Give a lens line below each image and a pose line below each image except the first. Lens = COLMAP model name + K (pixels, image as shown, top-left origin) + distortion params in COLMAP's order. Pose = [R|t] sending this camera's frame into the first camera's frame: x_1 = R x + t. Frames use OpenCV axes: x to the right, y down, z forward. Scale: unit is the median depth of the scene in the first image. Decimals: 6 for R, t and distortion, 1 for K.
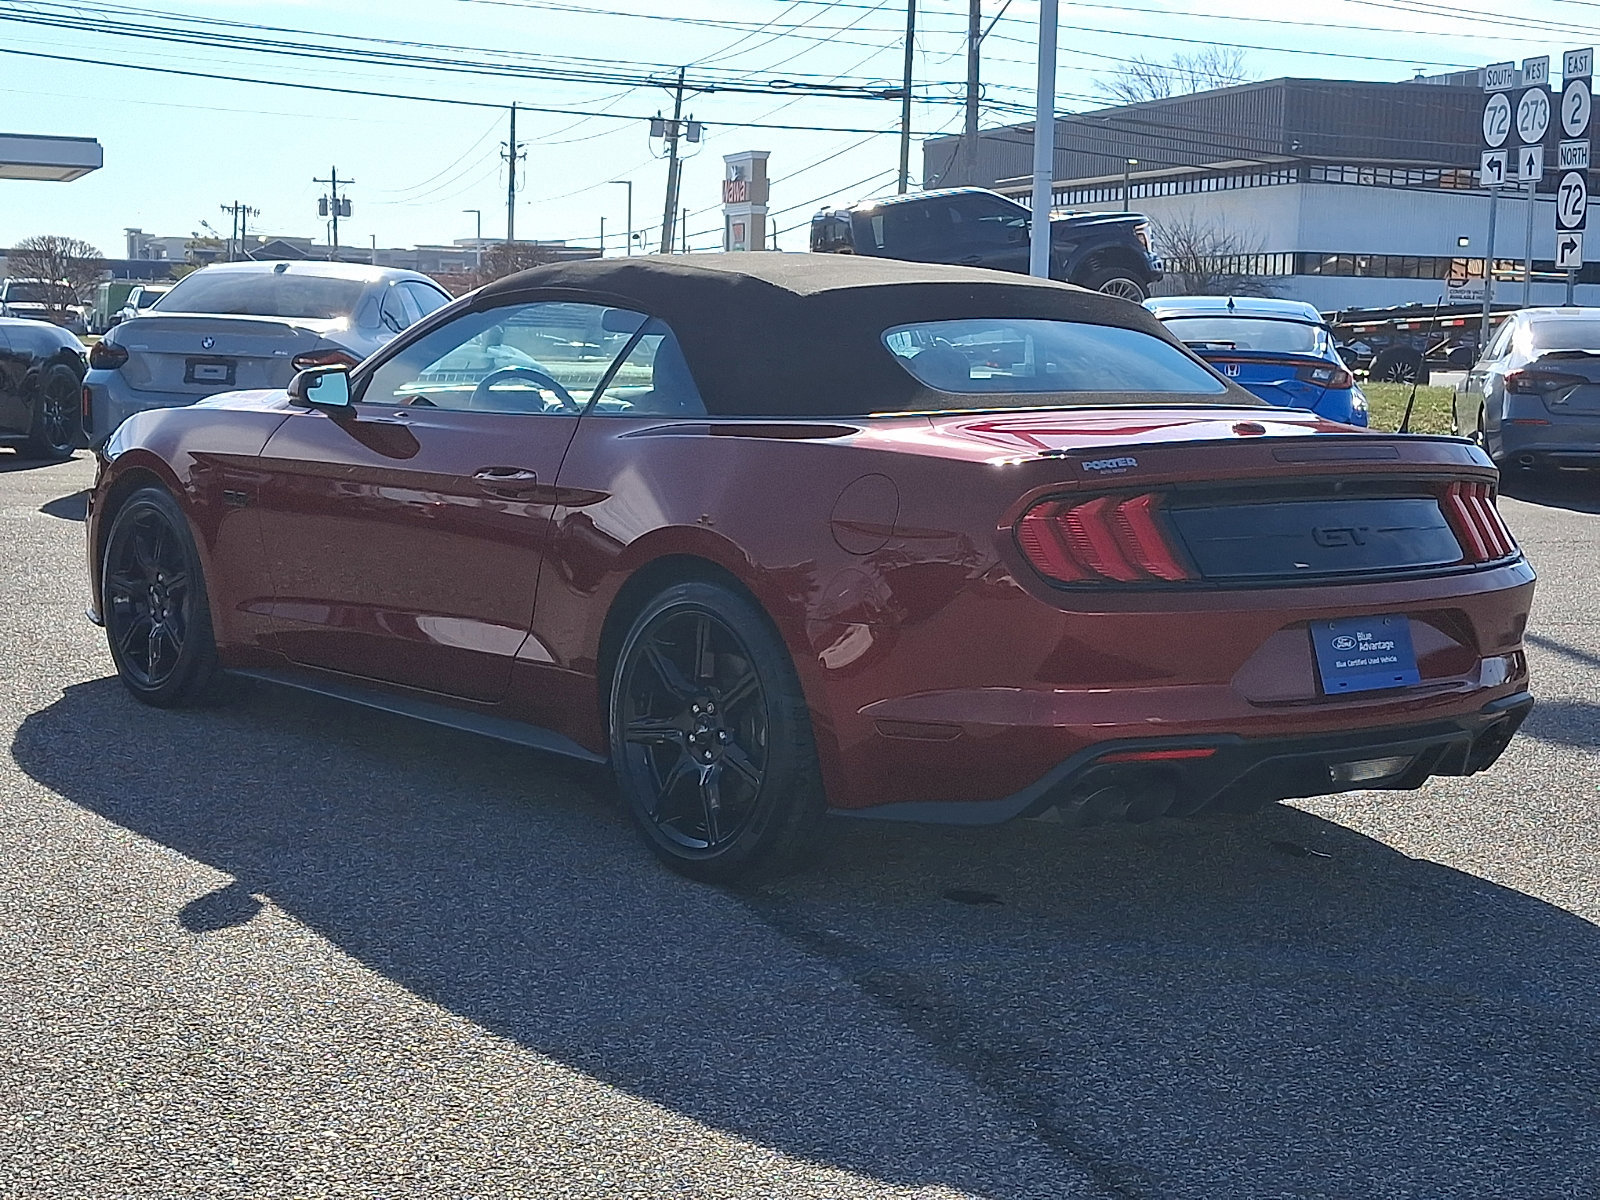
lens RADIAL K [[2516.1, 0, 801.6], [0, 2516.1, 551.4], [0, 0, 1]] dist [0.309932, -1.097314]
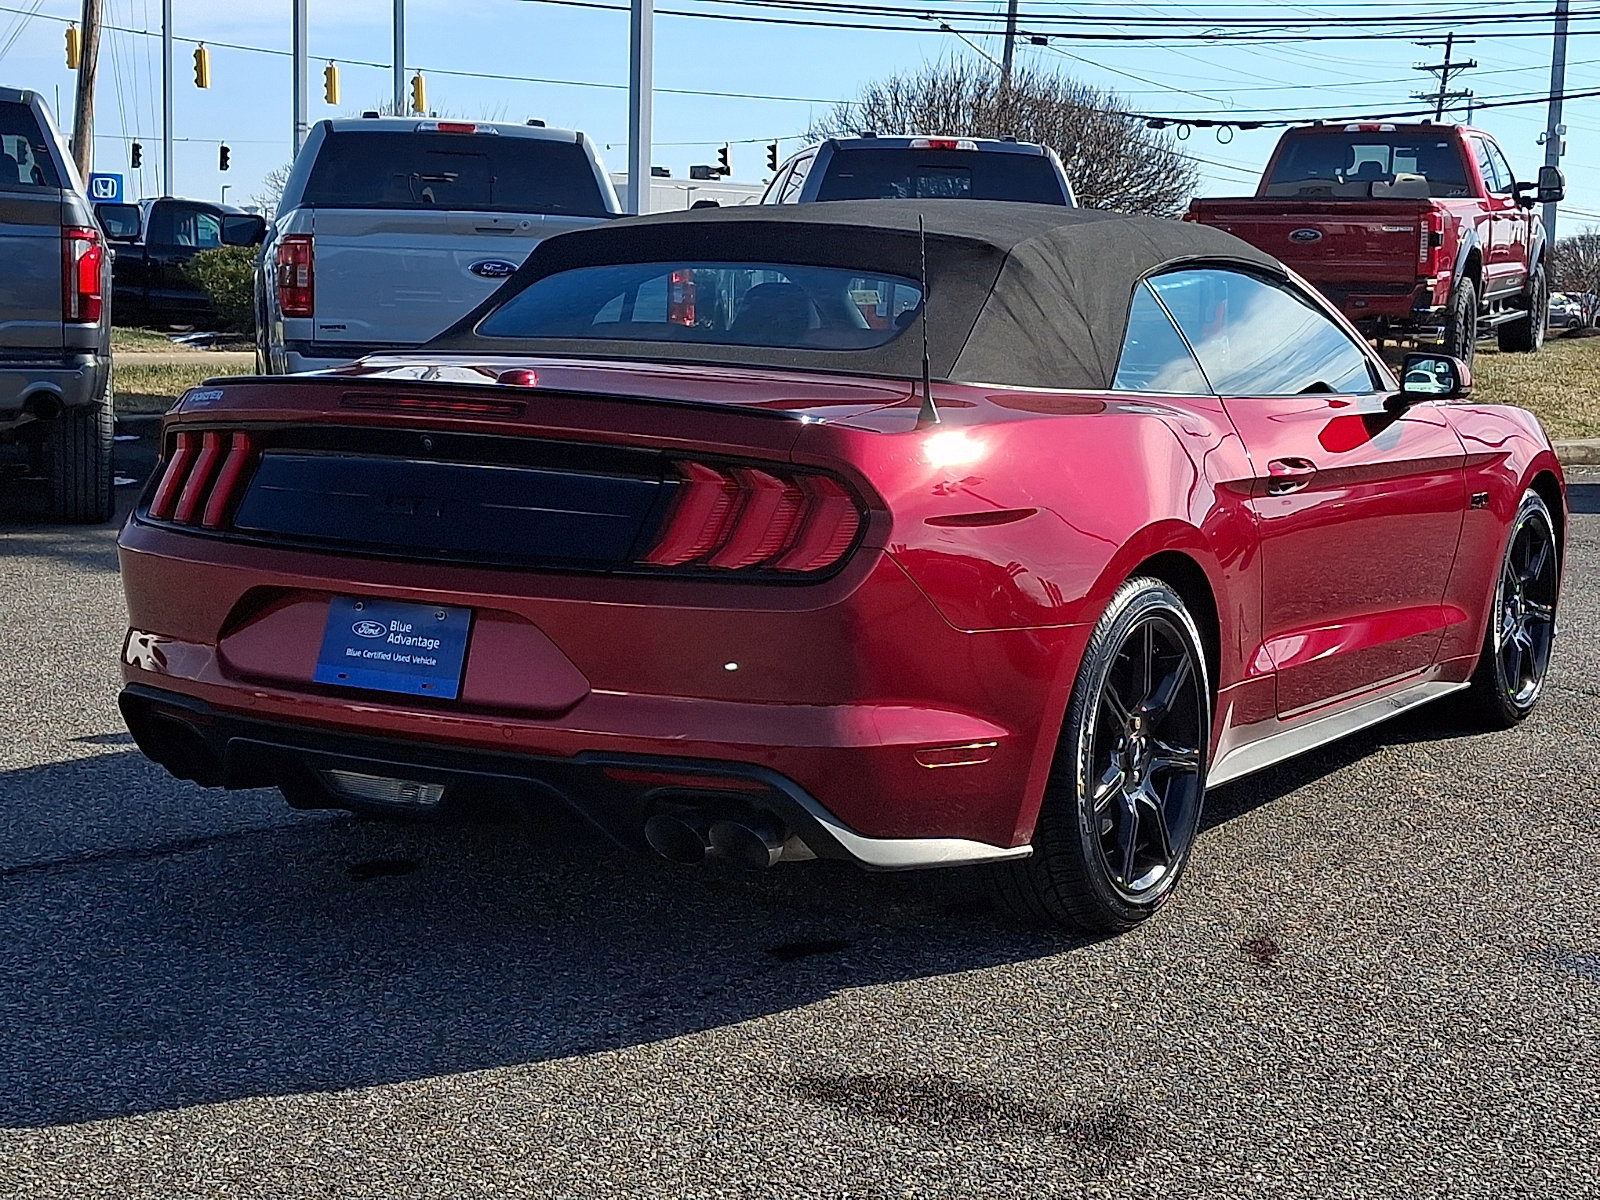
lens RADIAL K [[2516.1, 0, 801.6], [0, 2516.1, 551.4], [0, 0, 1]] dist [0.309932, -1.097314]
pose [[0.348661, 0.078498, -0.933956, 0.284642], [-0.101785, 0.993764, 0.045527, -0.011355], [0.931706, 0.079190, 0.354477, 0.230743]]
